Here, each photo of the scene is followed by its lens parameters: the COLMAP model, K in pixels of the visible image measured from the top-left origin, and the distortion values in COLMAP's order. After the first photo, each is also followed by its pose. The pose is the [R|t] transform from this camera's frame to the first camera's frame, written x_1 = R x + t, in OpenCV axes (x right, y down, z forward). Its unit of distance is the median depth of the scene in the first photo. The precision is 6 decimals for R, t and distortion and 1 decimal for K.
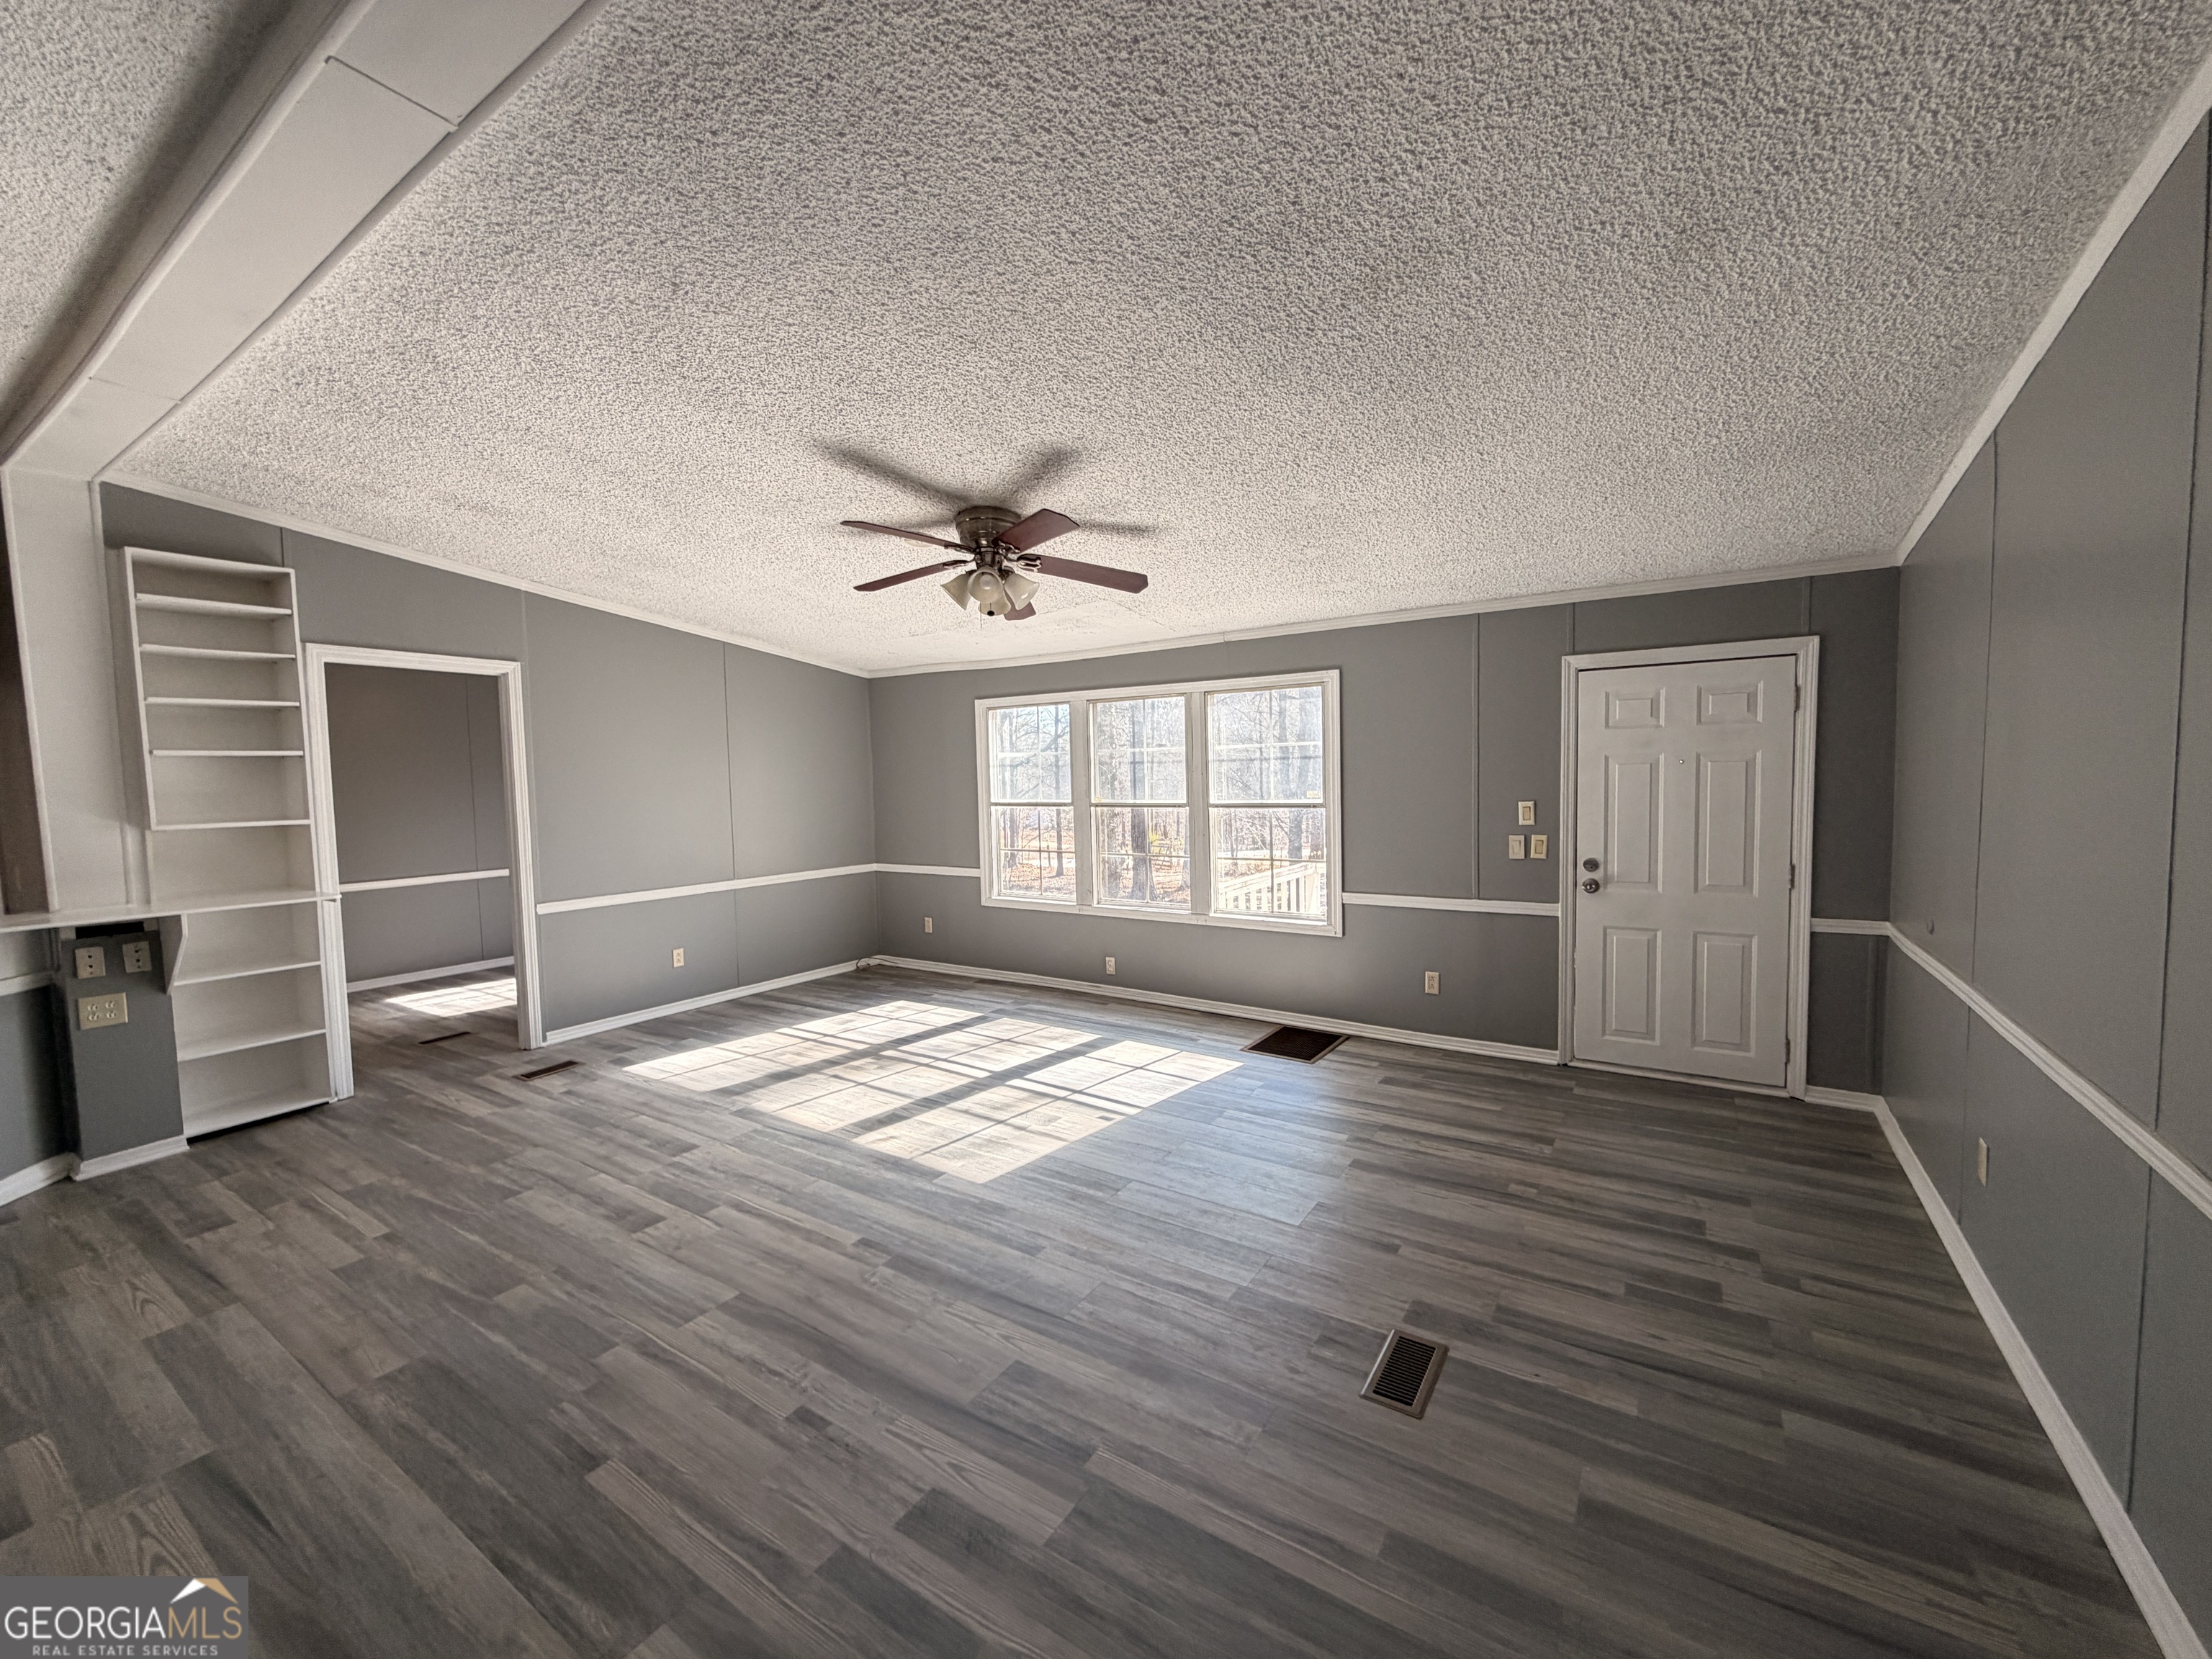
lens RADIAL K [[881.7, 0, 1102.1], [0, 881.7, 832.6], [0, 0, 1]] dist [0.000143, -0.000089]
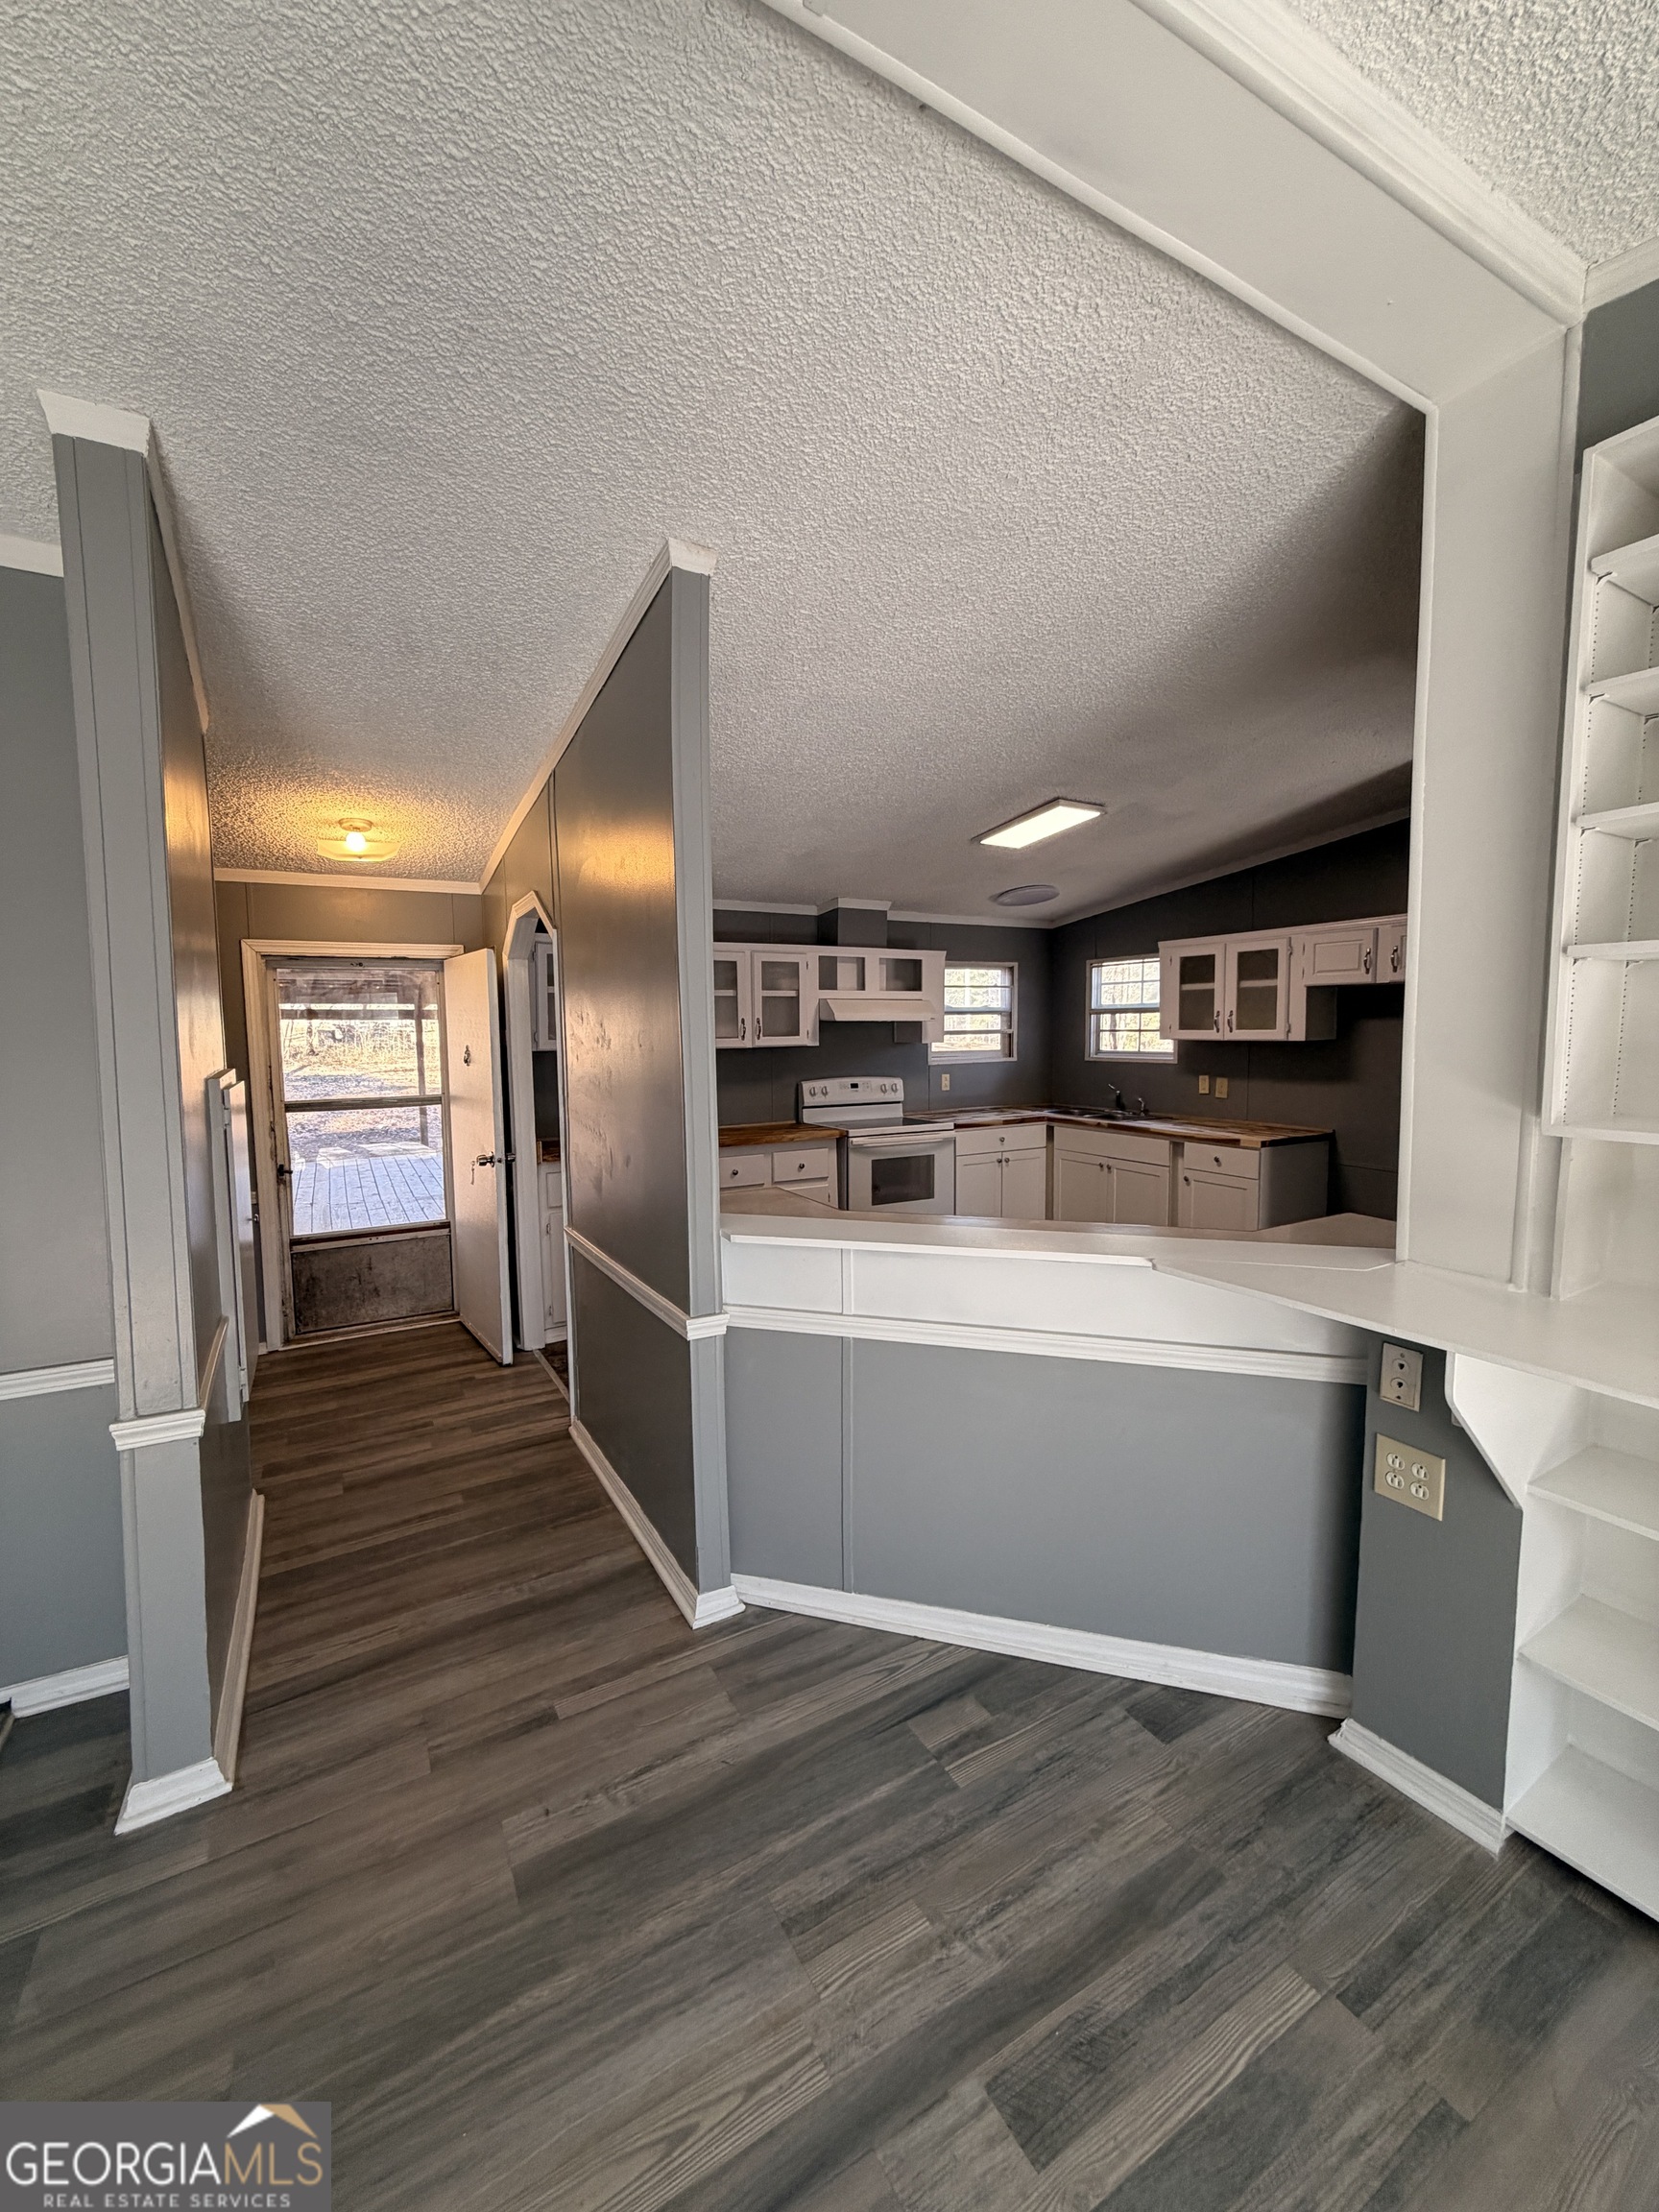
lens RADIAL K [[881.7, 0, 827.7], [0, 881.7, 1101.4], [0, 0, 1]] dist [0.000143, -0.000089]
pose [[-0.450250, 0.101813, -0.887079, -0.464708], [-0.039247, 0.990261, 0.133576, -0.053519], [0.892039, 0.094957, -0.441870, 0.754720]]
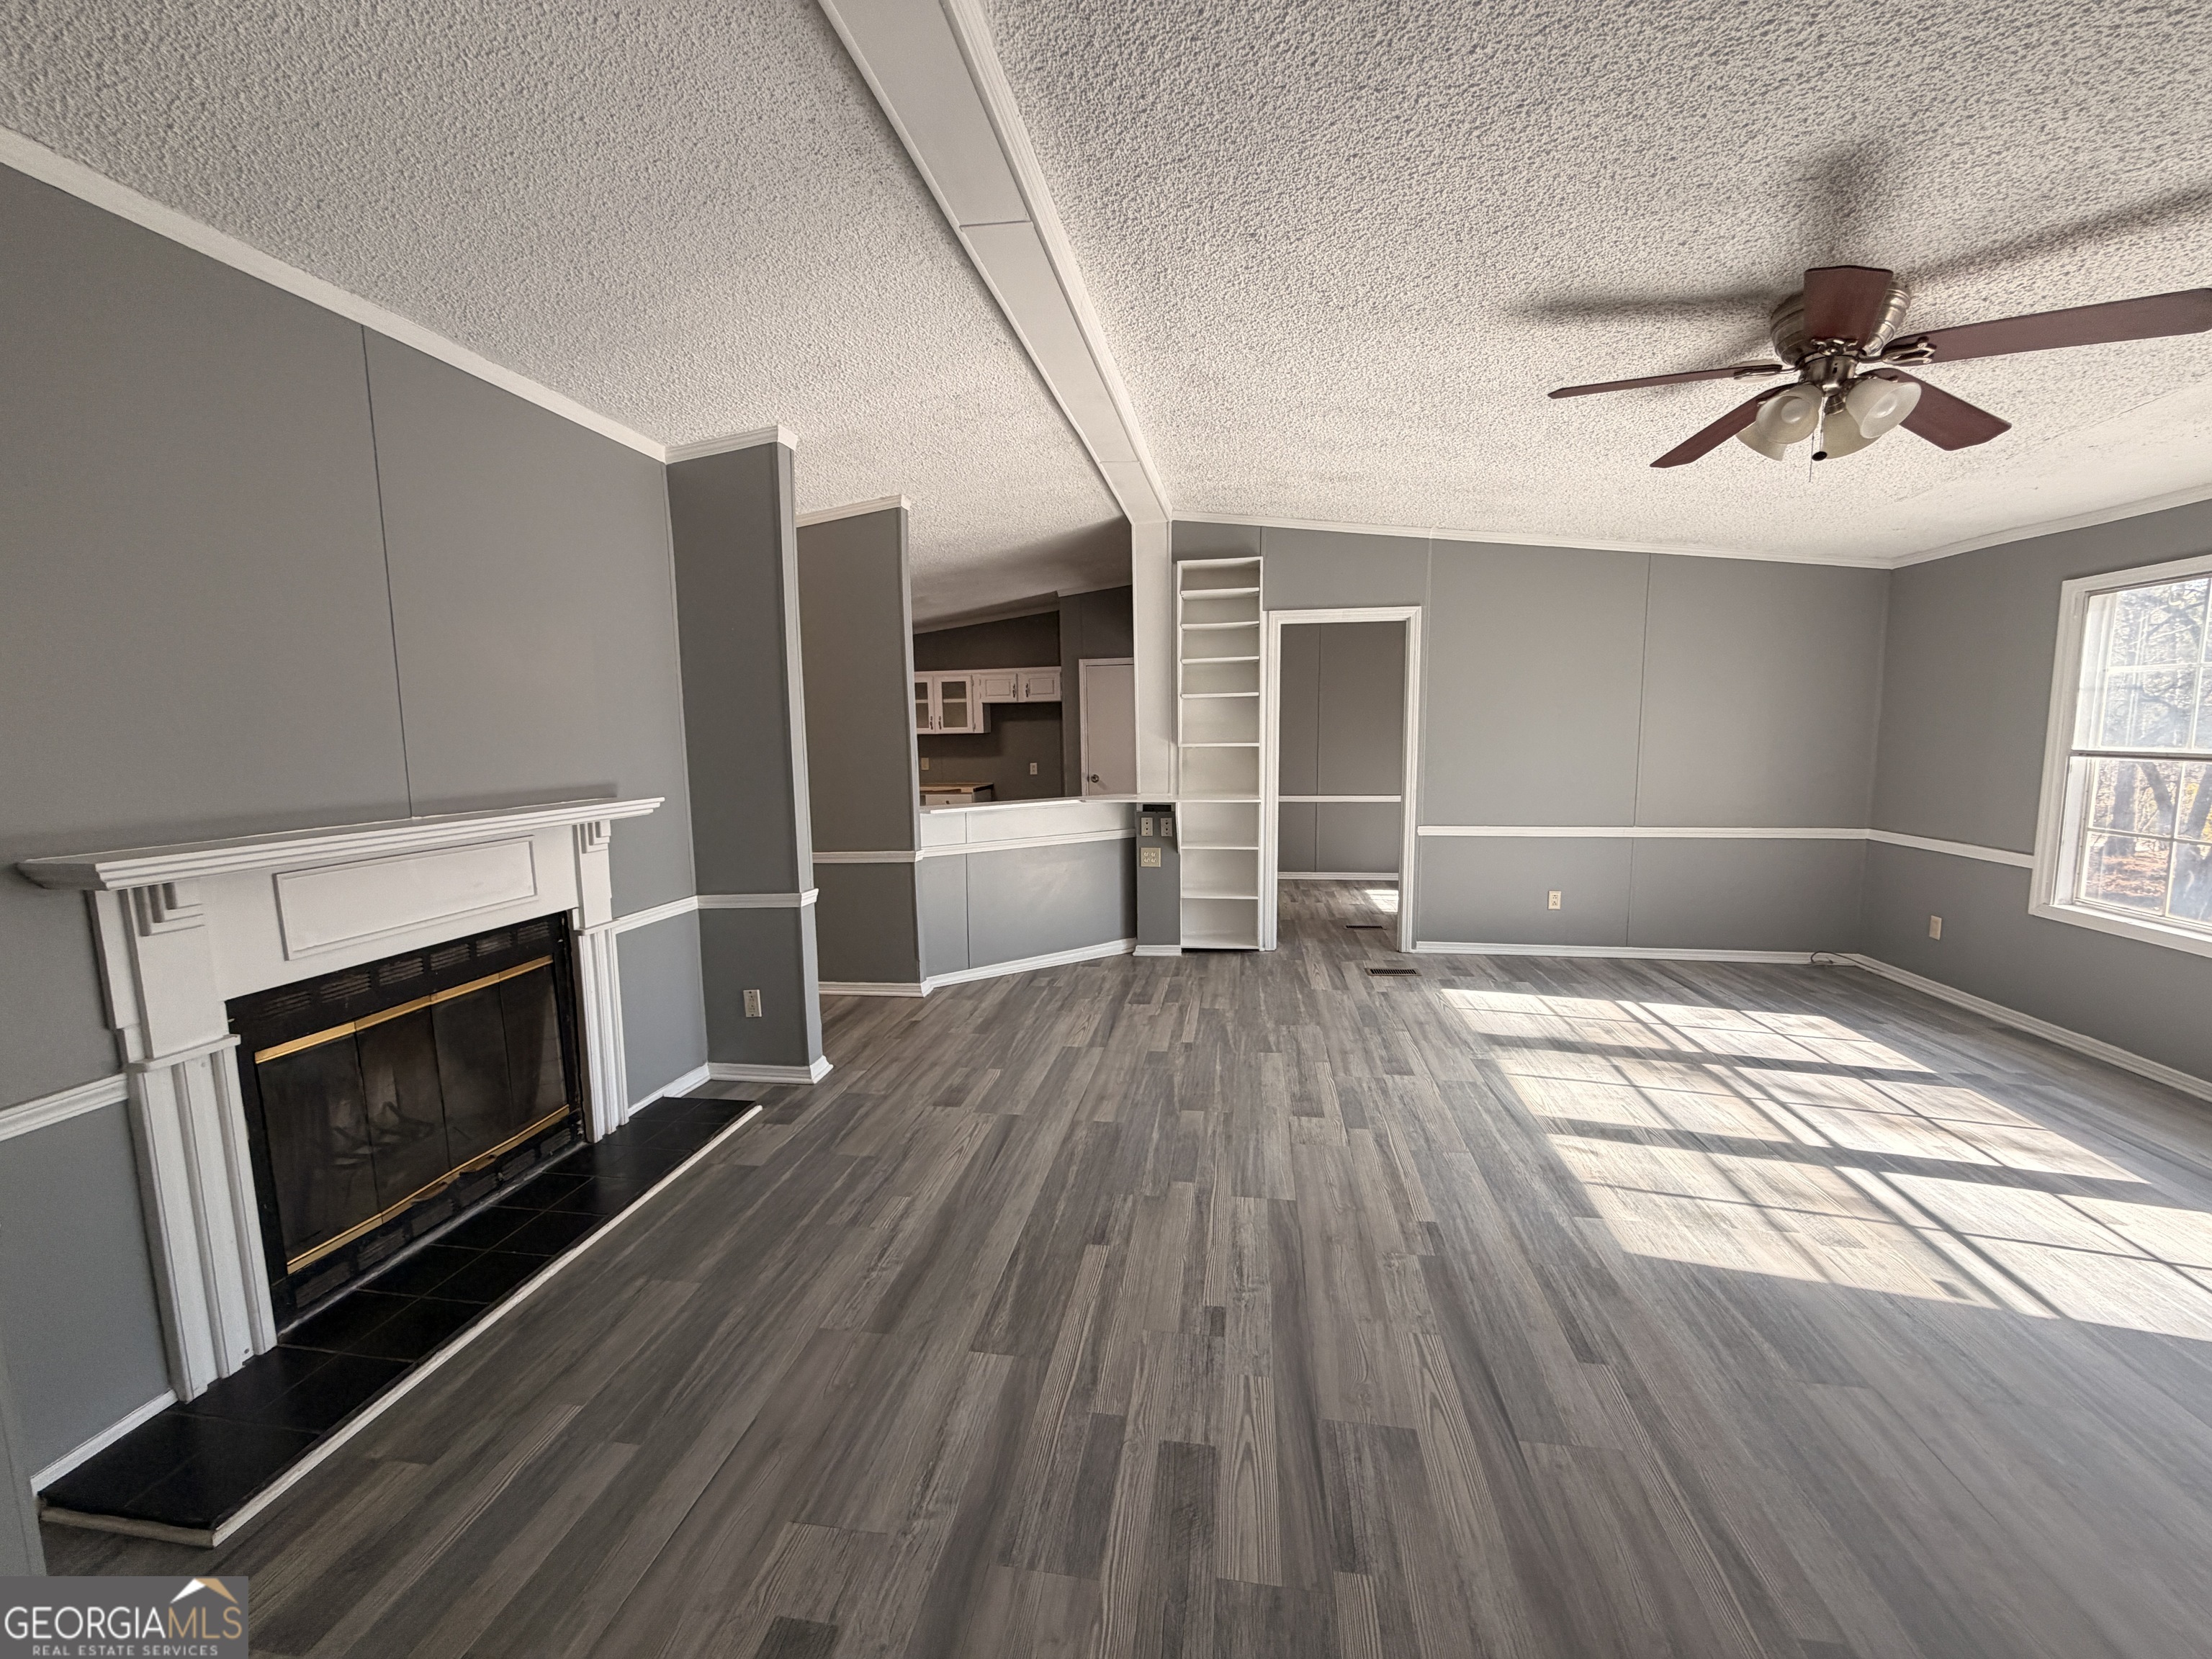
lens RADIAL K [[881.7, 0, 1102.1], [0, 881.7, 832.6], [0, 0, 1]] dist [0.000143, -0.000089]
pose [[0.404528, 0.121468, -0.906423, 0.245227], [-0.053916, 0.992584, 0.108952, -0.012164], [0.912935, 0.004796, 0.408077, 0.214270]]
